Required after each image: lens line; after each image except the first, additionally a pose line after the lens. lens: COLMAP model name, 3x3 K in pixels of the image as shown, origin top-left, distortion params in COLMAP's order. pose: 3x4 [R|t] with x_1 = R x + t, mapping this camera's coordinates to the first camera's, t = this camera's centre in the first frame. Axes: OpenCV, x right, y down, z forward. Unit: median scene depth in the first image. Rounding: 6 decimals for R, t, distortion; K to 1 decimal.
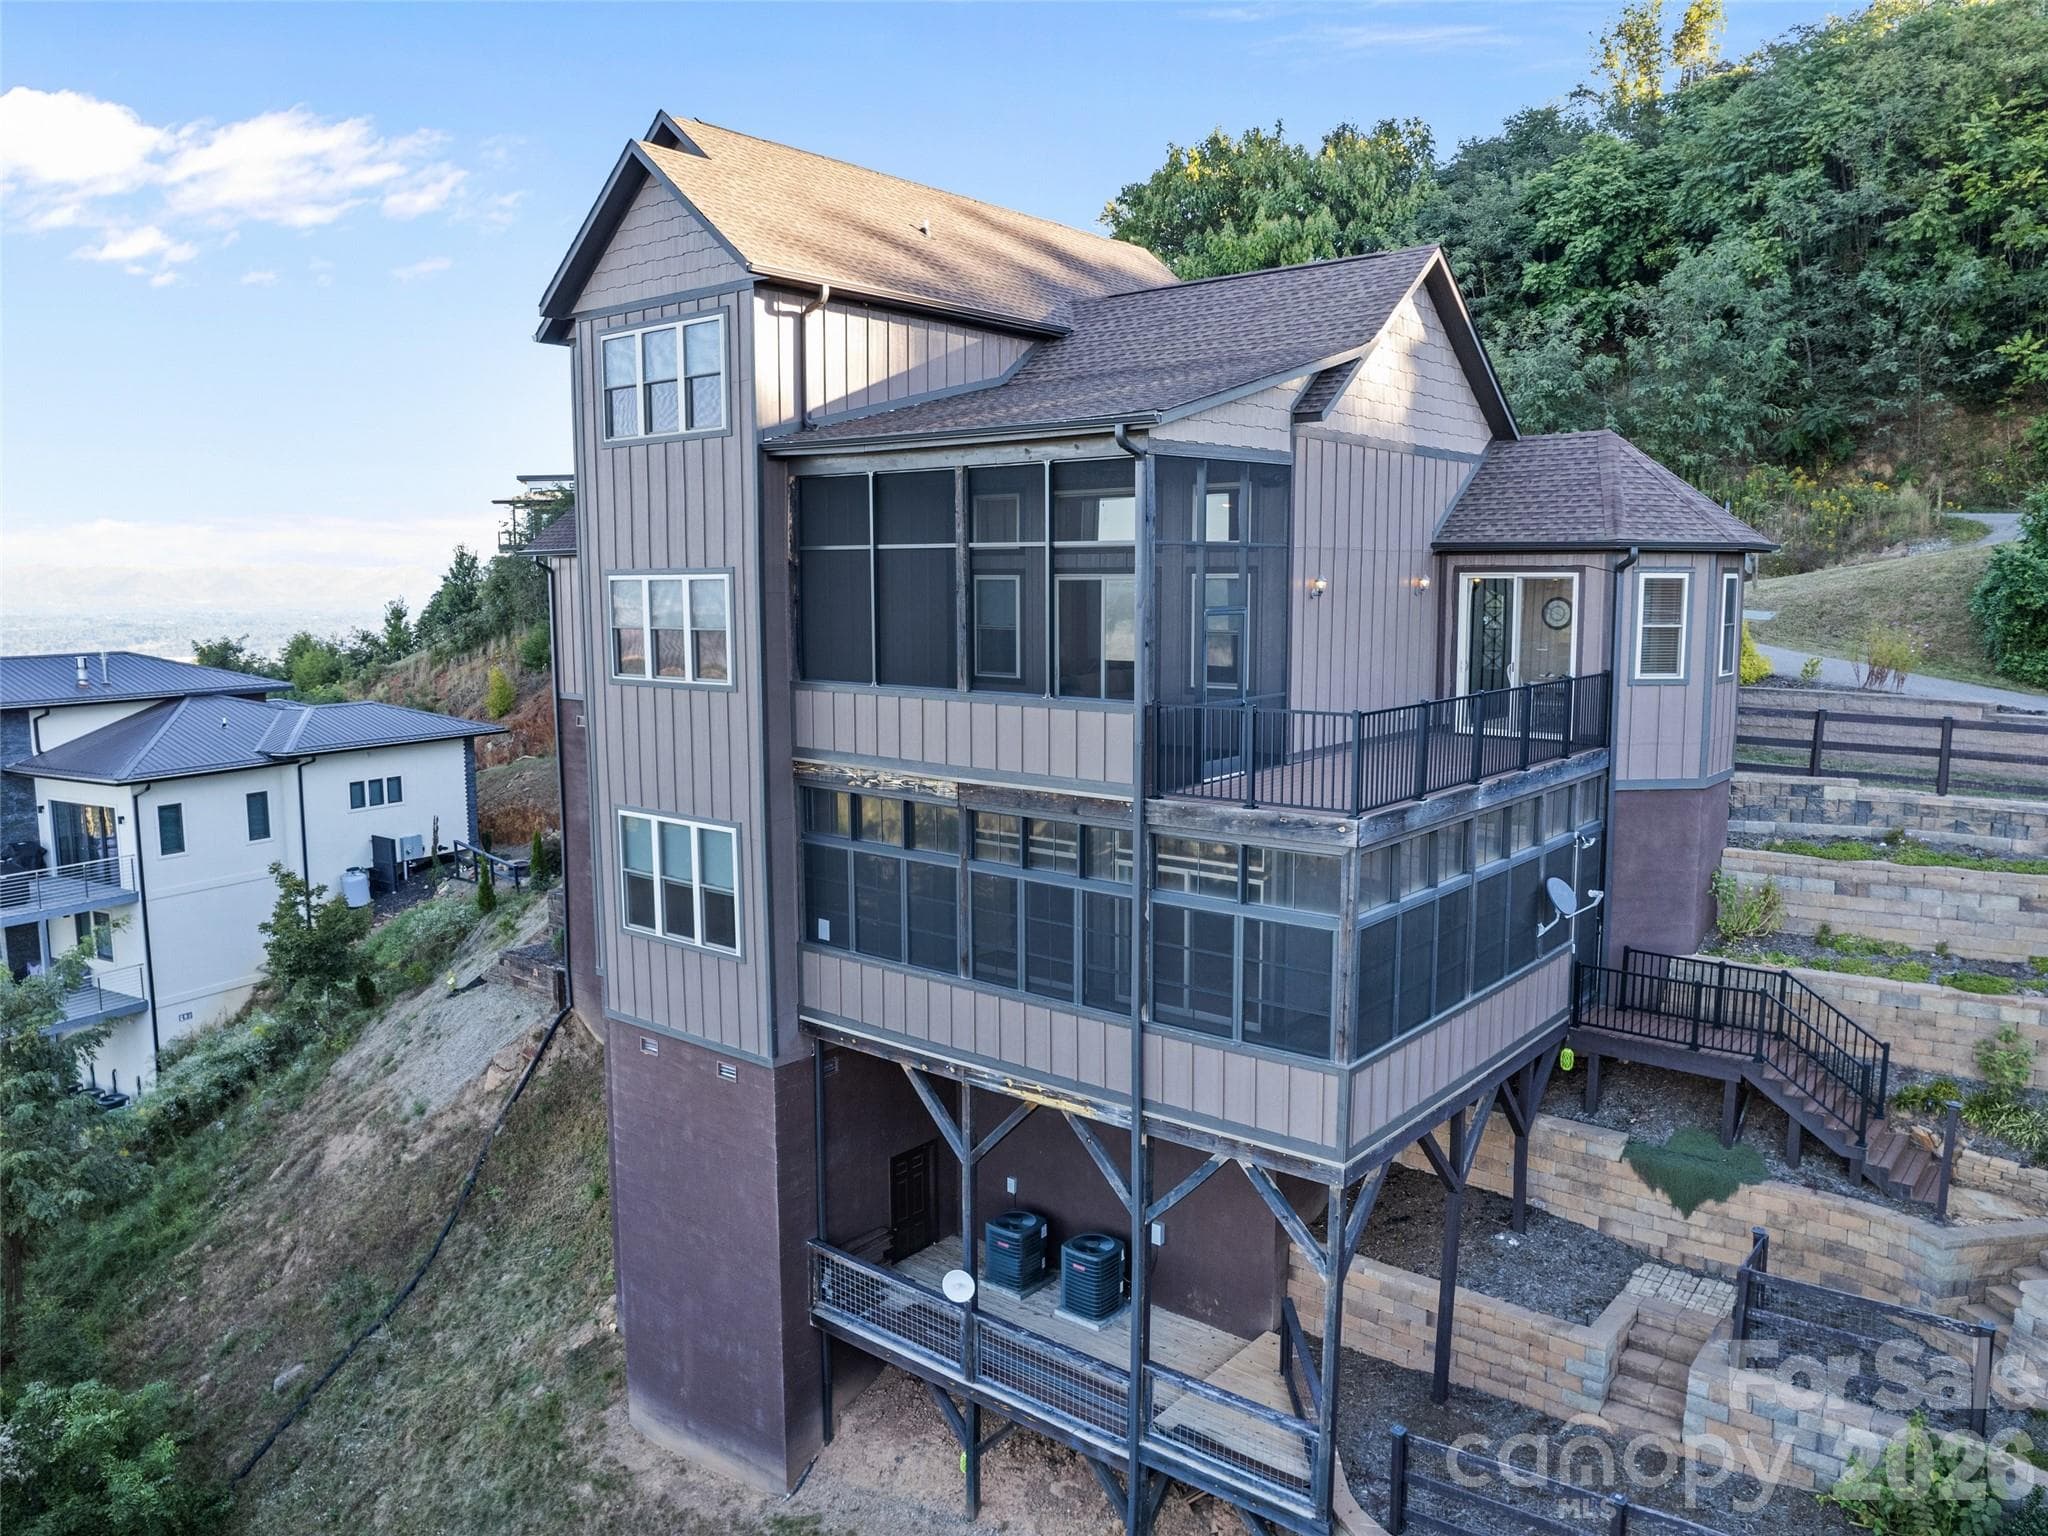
lens RADIAL K [[1491.5, 0, 1017.4], [0, 1491.5, 771.5], [0, 0, 1]] dist [-0.073551, 0.070036]
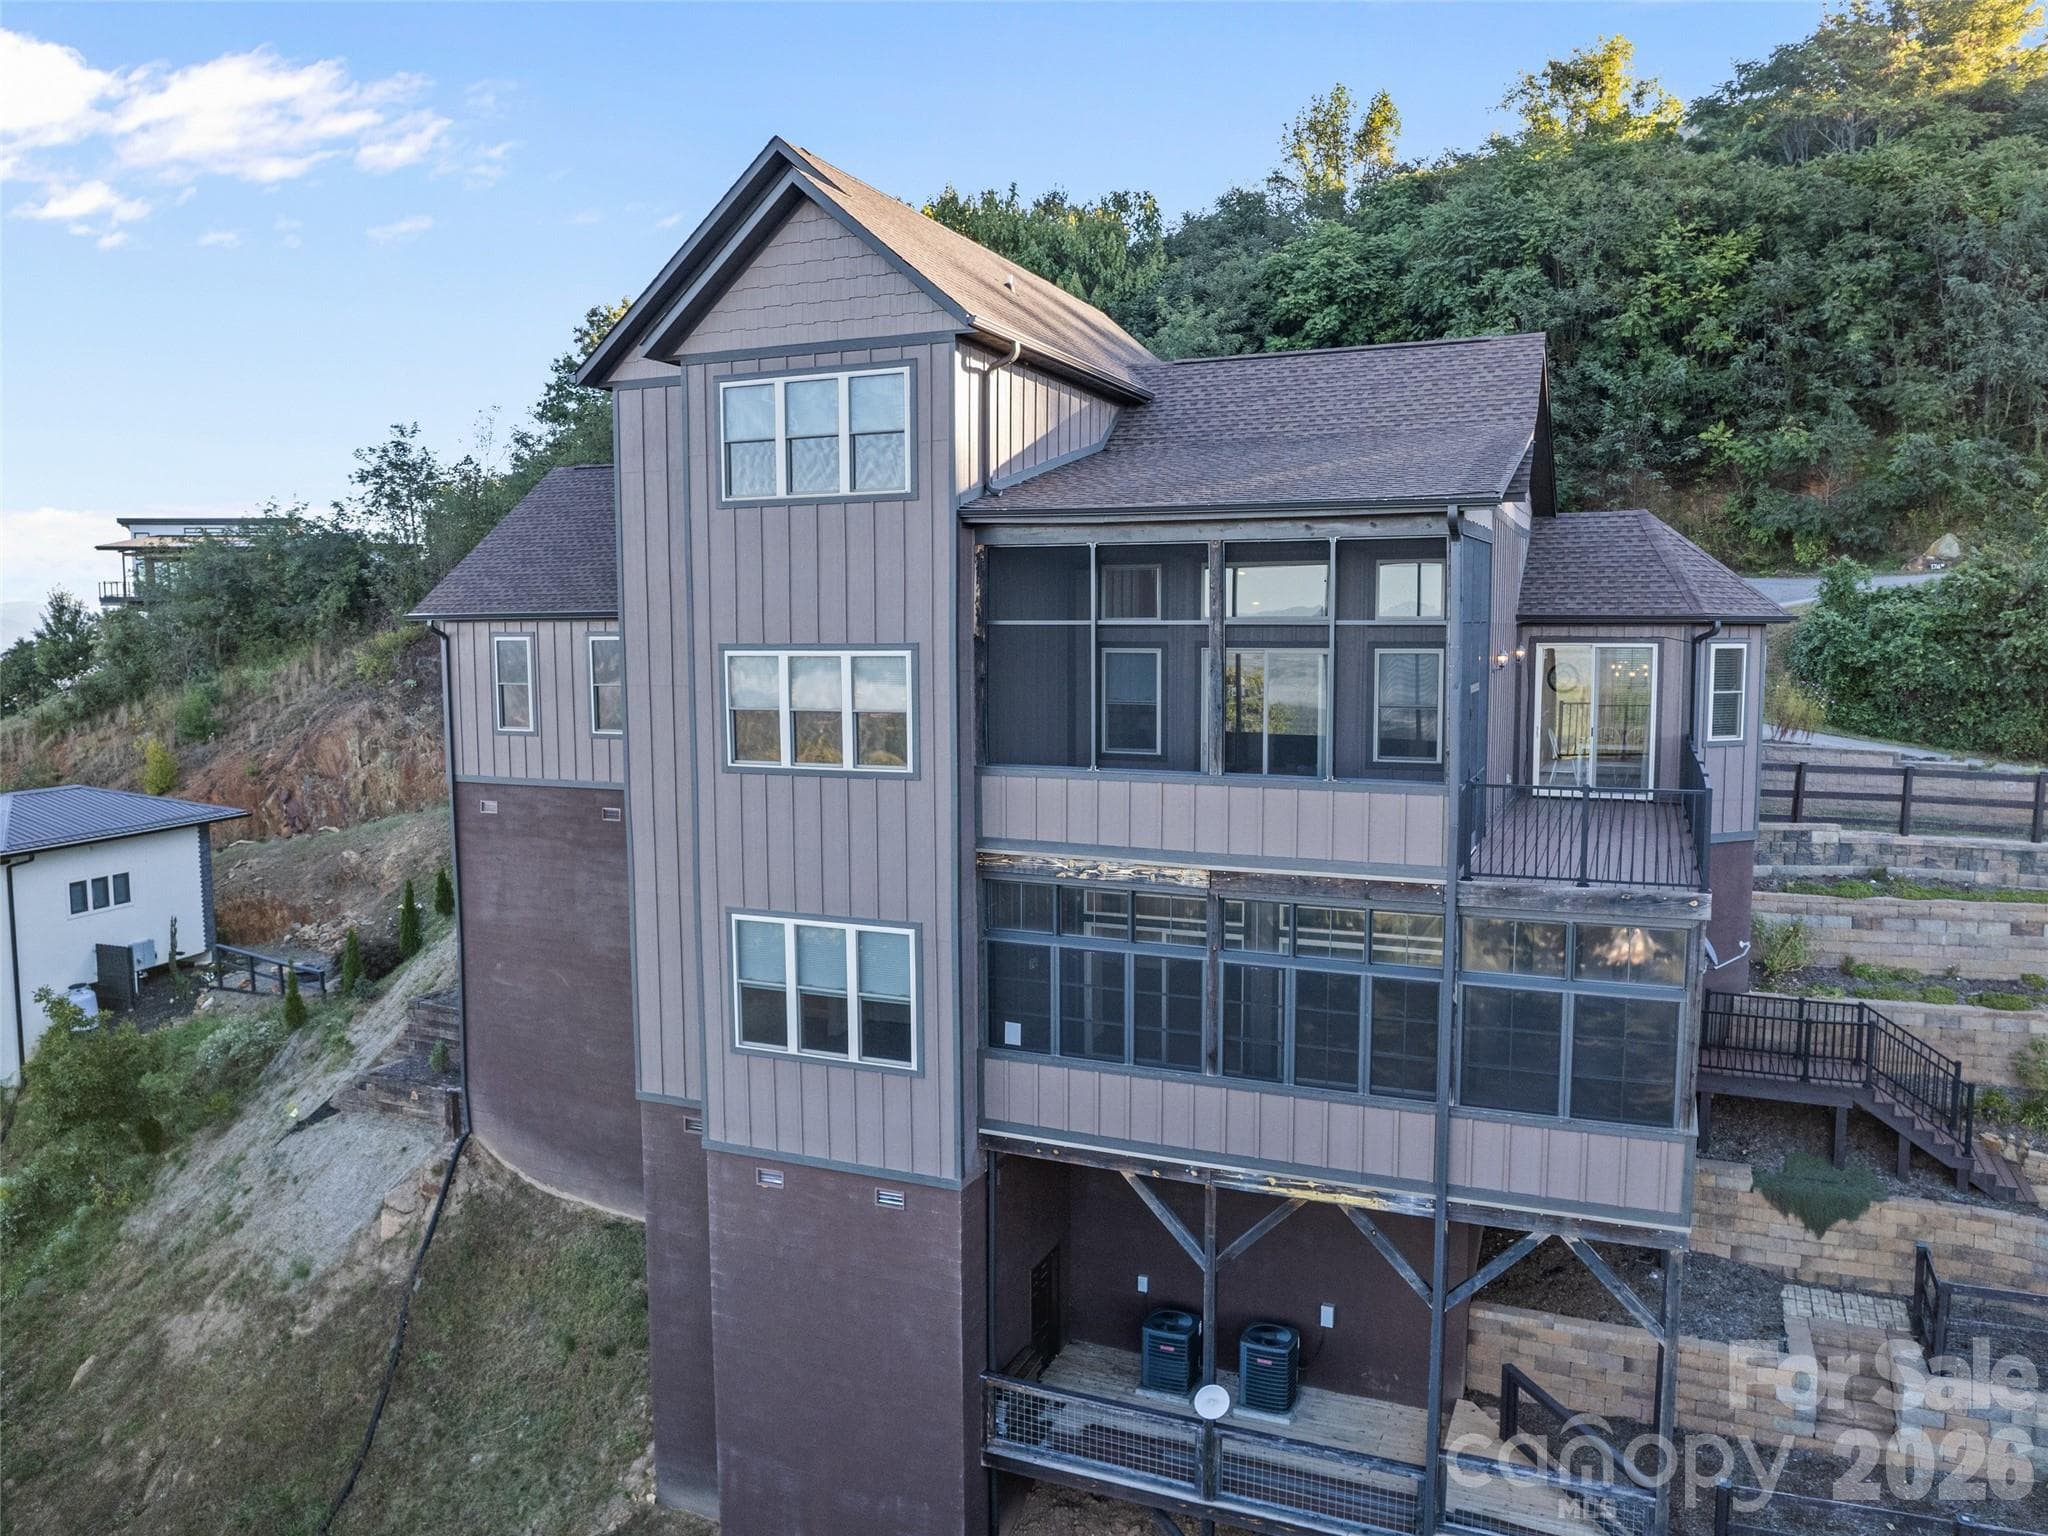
lens RADIAL K [[1491.5, 0, 1037.2], [0, 1491.5, 775.8], [0, 0, 1]] dist [-0.073551, 0.070036]
pose [[0.960035, -0.029294, 0.278344, -0.356025], [0.037464, 0.999008, -0.024079, -0.029989], [-0.277363, 0.033545, 0.960179, 0.100313]]
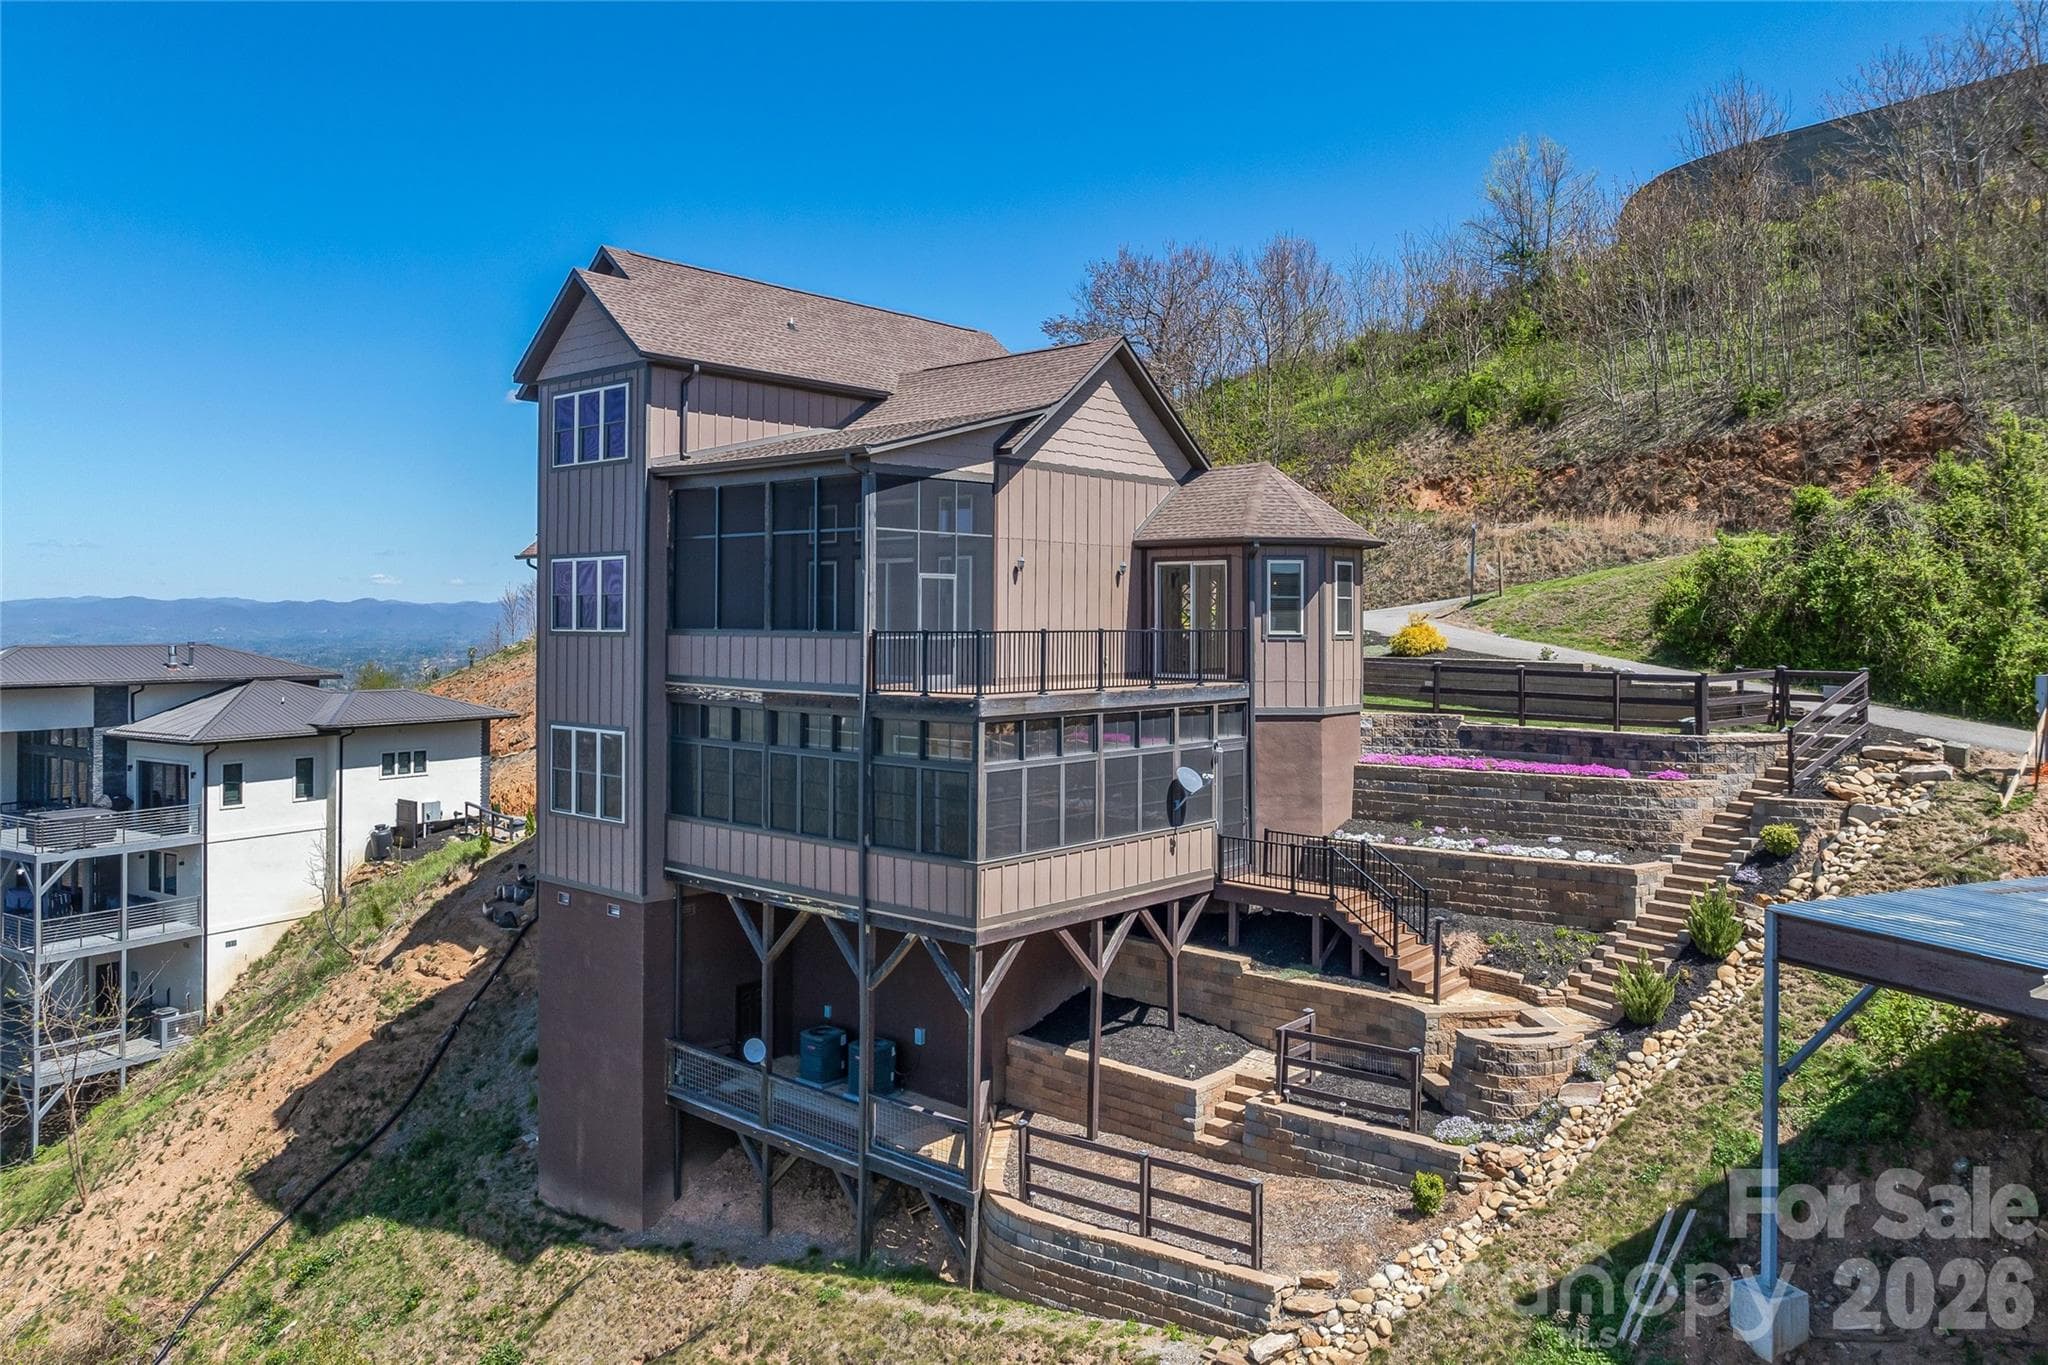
lens RADIAL K [[1428.2, 0, 1011.5], [0, 1428.2, 595.8], [0, 0, 1]] dist [-0.026464, -0.003223]
pose [[0.999600, 0.006831, -0.027426, 0.213574], [-0.010758, 0.989274, -0.145677, 0.101816], [0.026137, 0.145914, 0.988952, -0.357180]]
